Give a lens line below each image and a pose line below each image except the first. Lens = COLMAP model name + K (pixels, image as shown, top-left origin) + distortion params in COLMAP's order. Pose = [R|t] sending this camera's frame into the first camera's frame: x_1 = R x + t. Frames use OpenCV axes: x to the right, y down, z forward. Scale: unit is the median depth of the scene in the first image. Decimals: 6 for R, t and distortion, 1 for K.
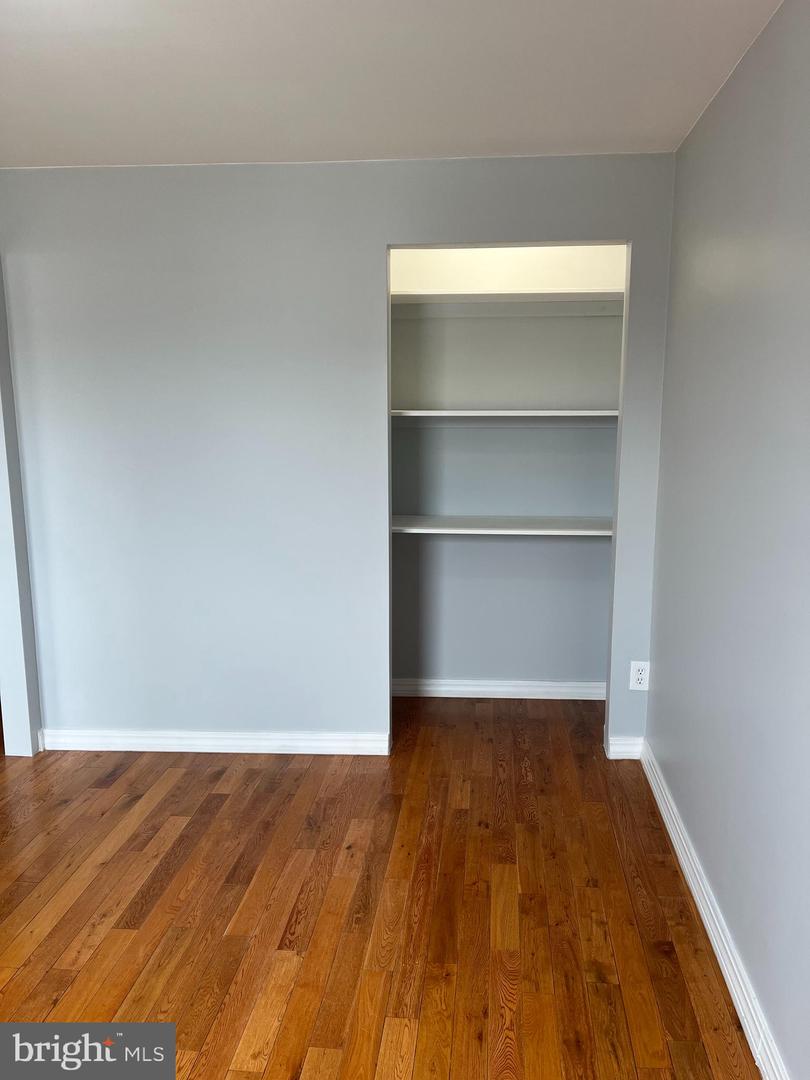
lens RADIAL K [[821.8, 0, 409.9], [0, 821.8, 538.3], [0, 0, 1]] dist [0.069228, -0.096089]
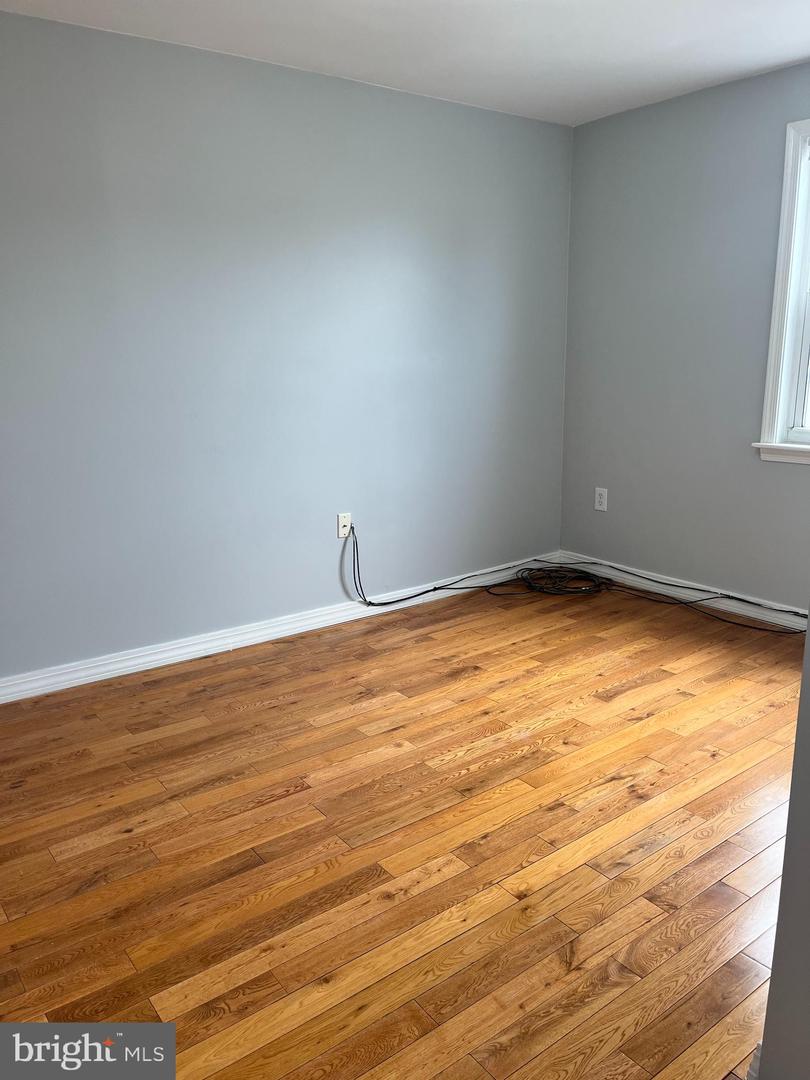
lens RADIAL K [[821.8, 0, 404.0], [0, 821.8, 539.1], [0, 0, 1]] dist [0.069228, -0.096089]
pose [[-0.680882, -0.160281, 0.714640, -0.913373], [0.140539, 0.929033, 0.342266, -0.158629], [-0.718783, 0.333478, -0.610036, 1.379092]]
